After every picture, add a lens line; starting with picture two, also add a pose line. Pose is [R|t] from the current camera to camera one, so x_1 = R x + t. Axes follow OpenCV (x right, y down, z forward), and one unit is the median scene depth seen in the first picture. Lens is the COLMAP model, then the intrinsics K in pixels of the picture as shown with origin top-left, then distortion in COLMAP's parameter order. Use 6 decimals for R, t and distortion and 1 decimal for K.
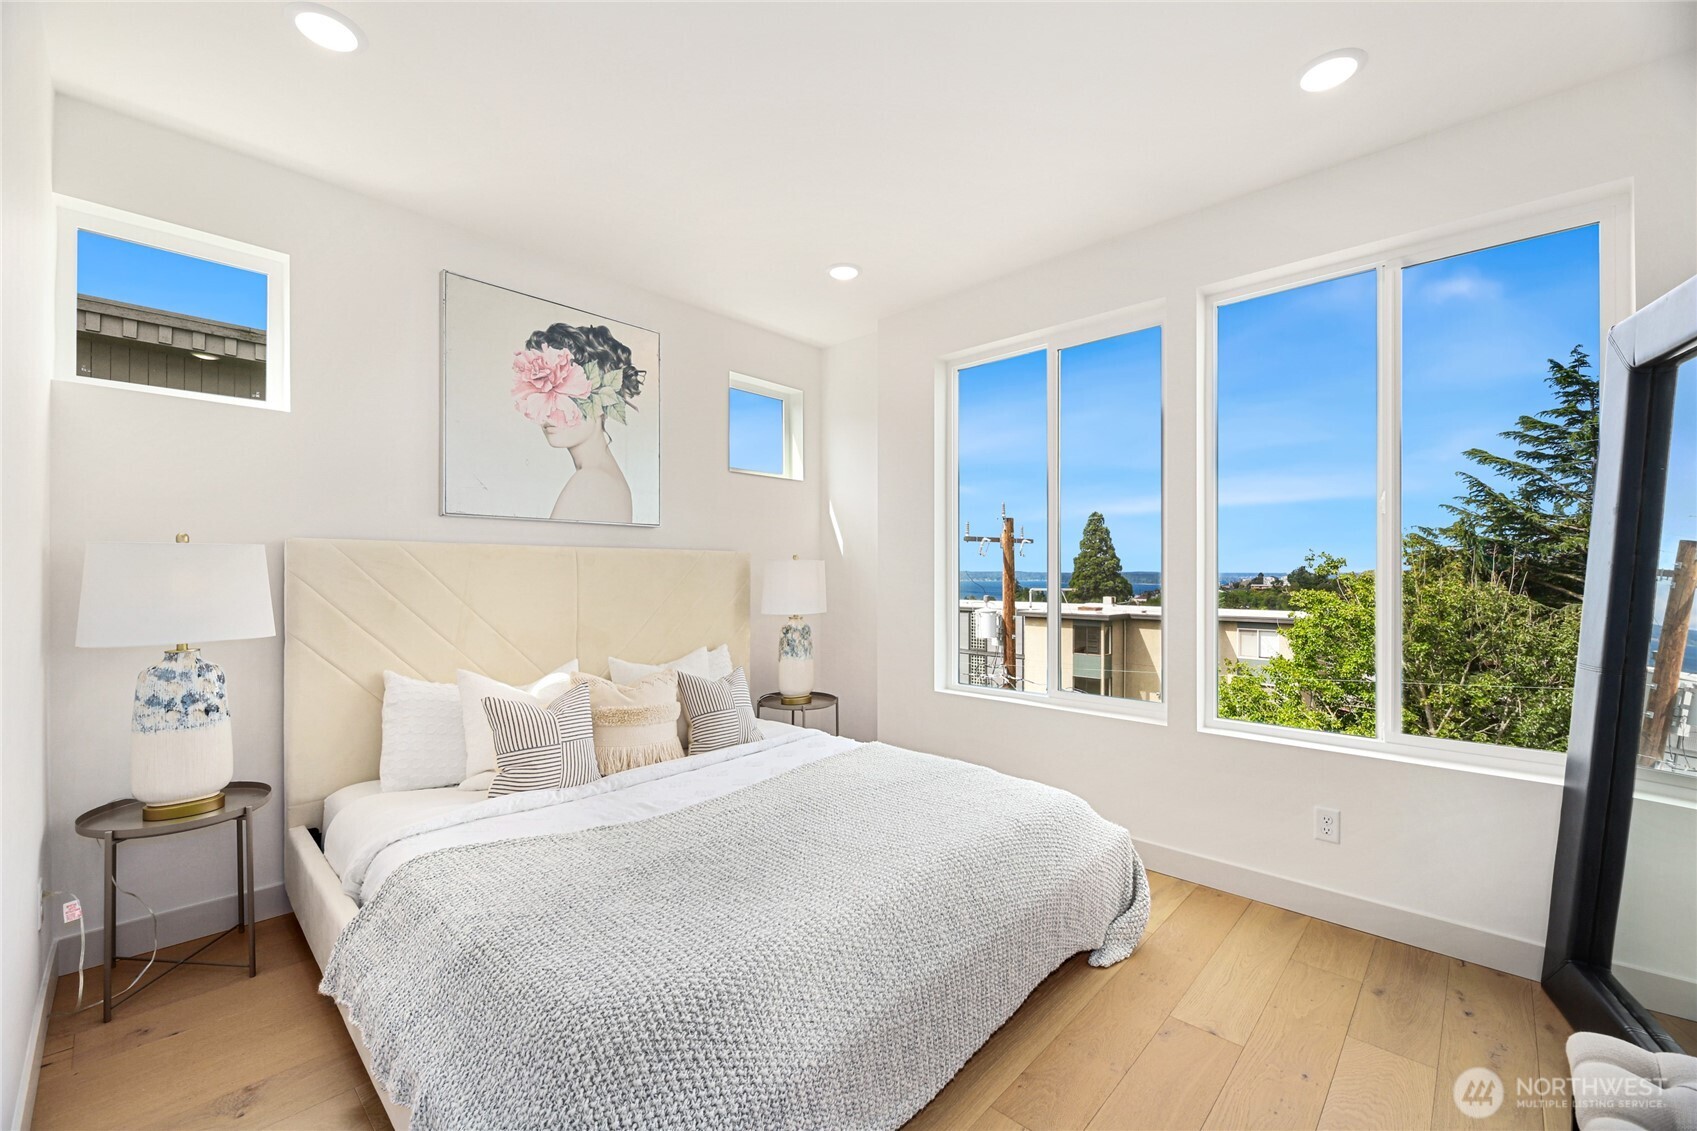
lens RADIAL K [[684.6, 0, 842.4], [0, 684.6, 566.4], [0, 0, 1]] dist [0.001719, -0.003527]
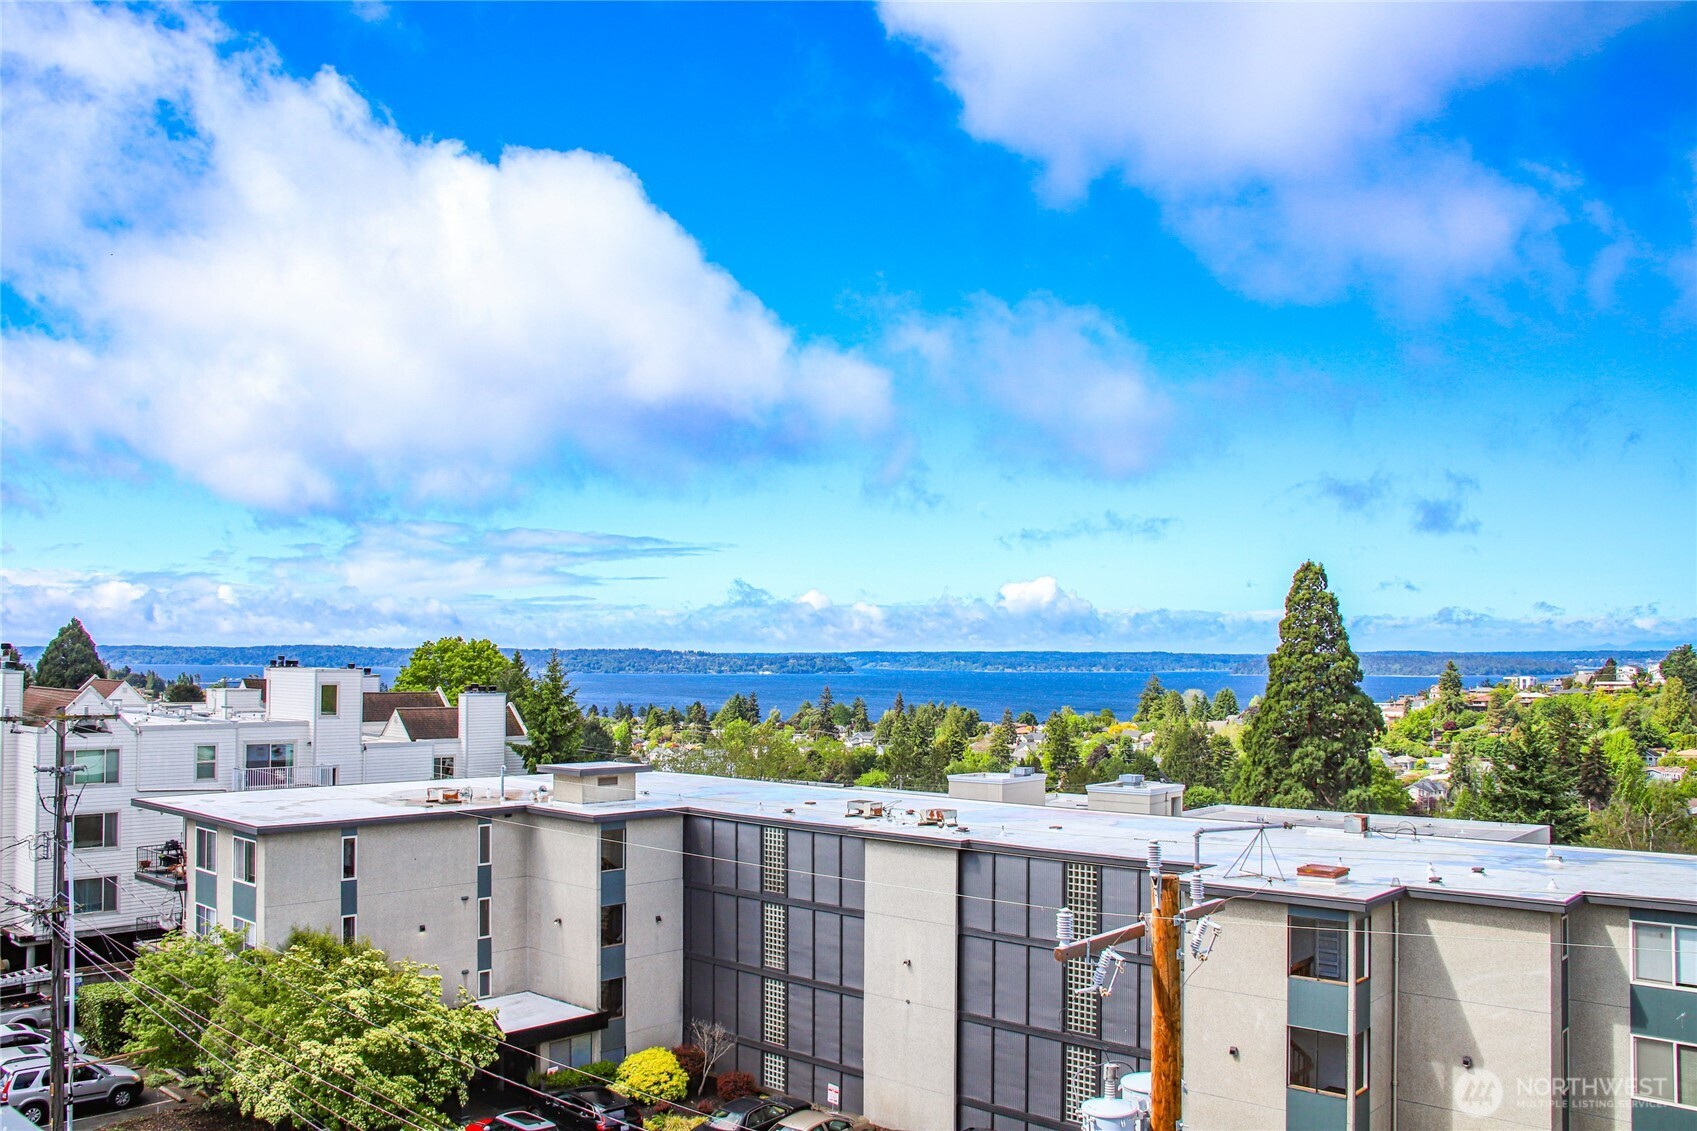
lens RADIAL K [[1379.9, 0, 839.1], [0, 1379.9, 545.5], [0, 0, 1]] dist [-0.167898, 0.142073]
pose [[0.999717, 0.003110, 0.023573, 0.138076], [-0.001470, 0.997598, -0.069258, -0.868217], [-0.023732, 0.069204, 0.997320, 0.854833]]
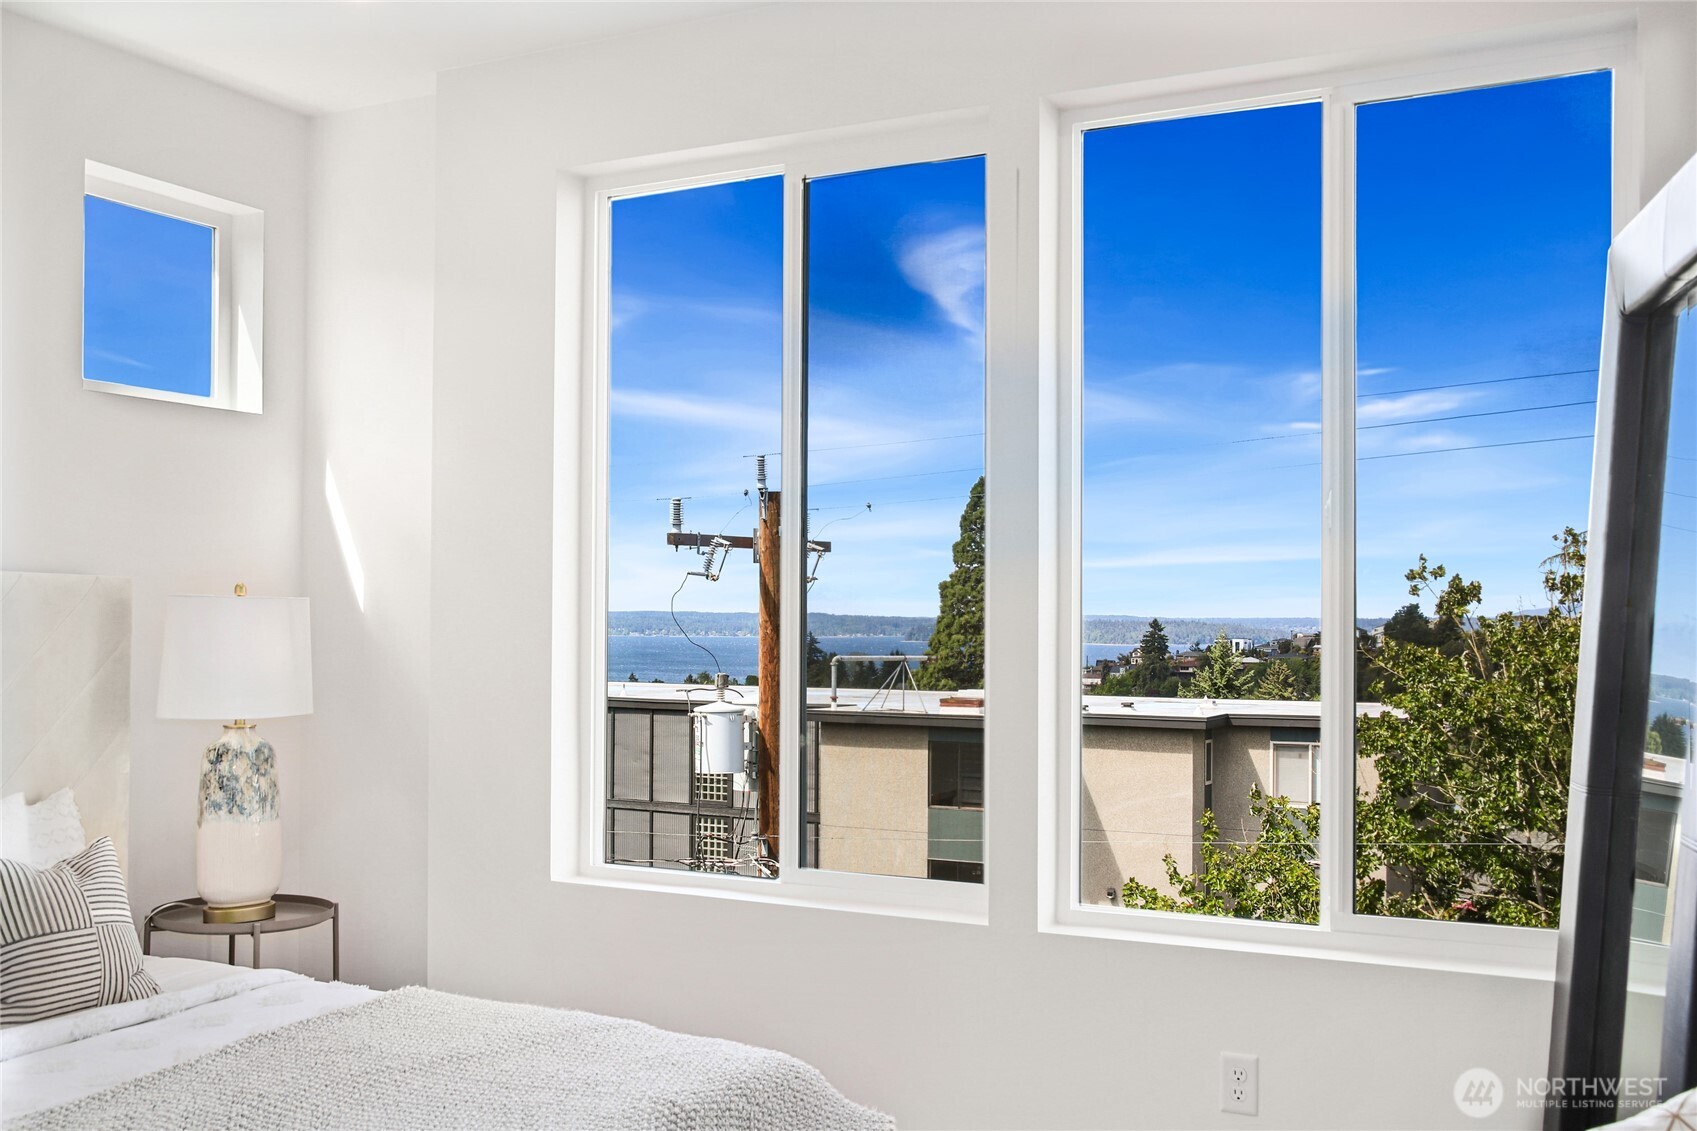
lens RADIAL K [[1706.7, 0, 841.6], [0, 1706.7, 579.6], [0, 0, 1]] dist [-0.067909, 0.133399]
pose [[0.964707, 0.009949, 0.263136, 0.017638], [-0.006729, 0.999891, -0.013134, -0.008116], [-0.263238, 0.010899, 0.964669, -0.158076]]
